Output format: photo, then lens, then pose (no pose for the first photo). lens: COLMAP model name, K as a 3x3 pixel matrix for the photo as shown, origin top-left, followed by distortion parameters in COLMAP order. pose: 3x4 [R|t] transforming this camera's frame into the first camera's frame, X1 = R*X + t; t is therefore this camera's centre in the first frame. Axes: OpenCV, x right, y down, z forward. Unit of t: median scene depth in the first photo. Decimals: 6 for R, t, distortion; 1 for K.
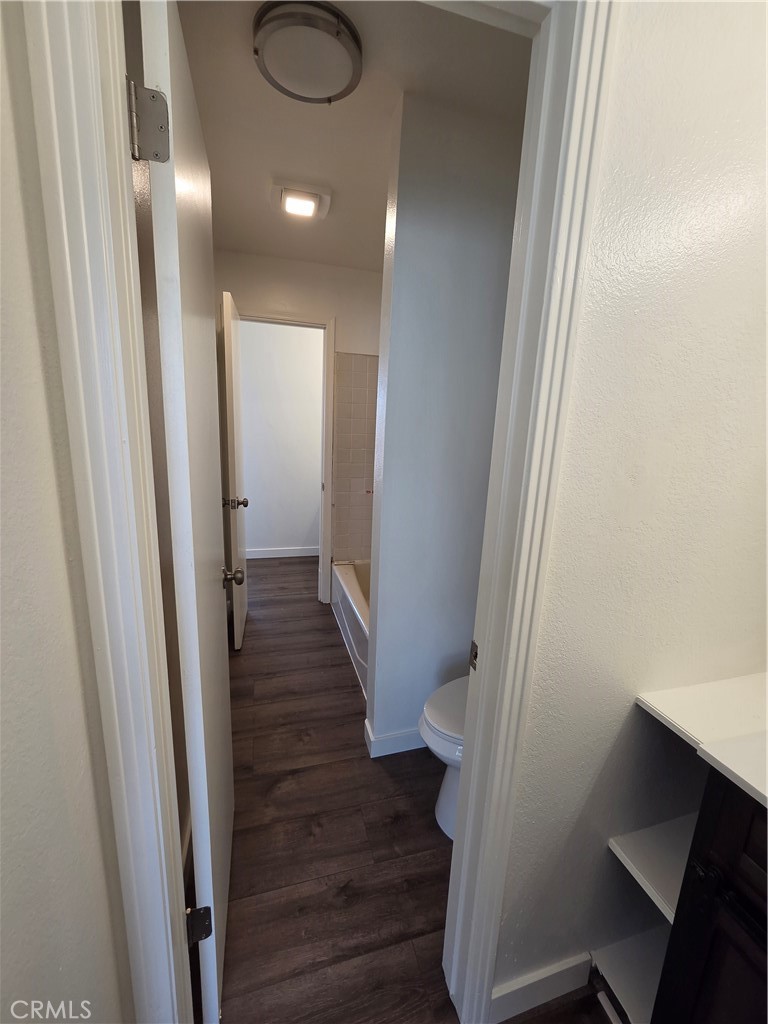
lens RADIAL K [[423.1, 0, 389.1], [0, 423.1, 513.6], [0, 0, 1]] dist [-0.001617, 0.000125]
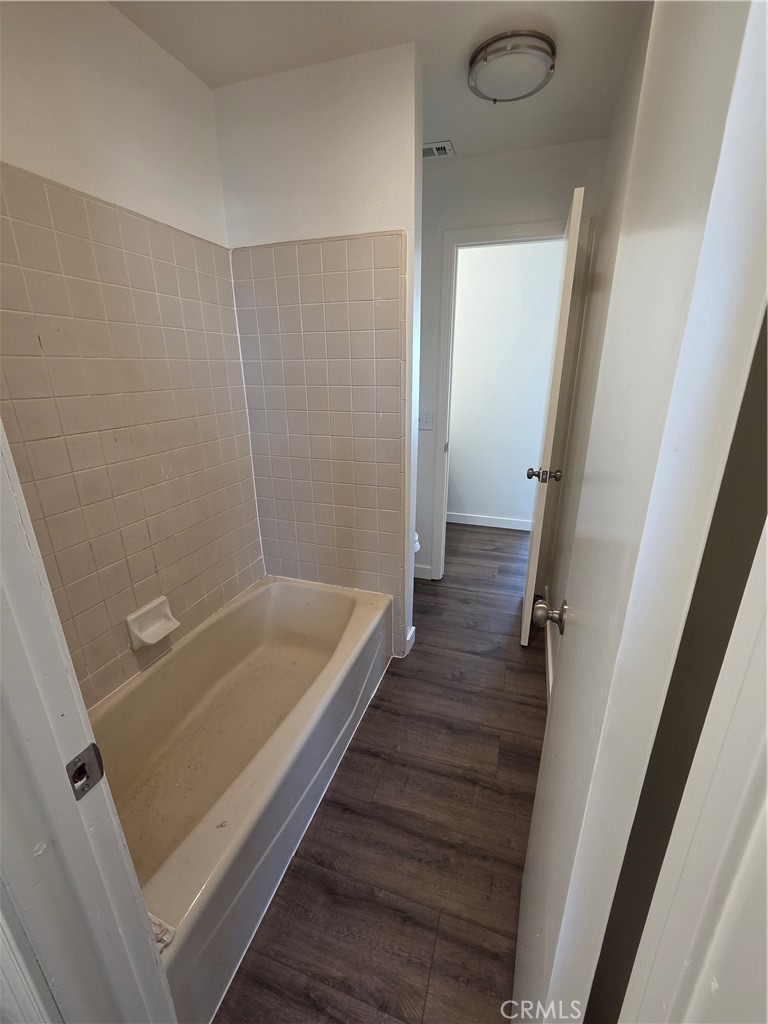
lens RADIAL K [[423.1, 0, 389.1], [0, 423.1, 513.6], [0, 0, 1]] dist [-0.001617, 0.000125]
pose [[-0.821753, -0.227873, 0.522298, -0.490621], [0.083373, 0.858622, 0.505783, -0.346698], [-0.563711, 0.459175, -0.686577, 1.540869]]
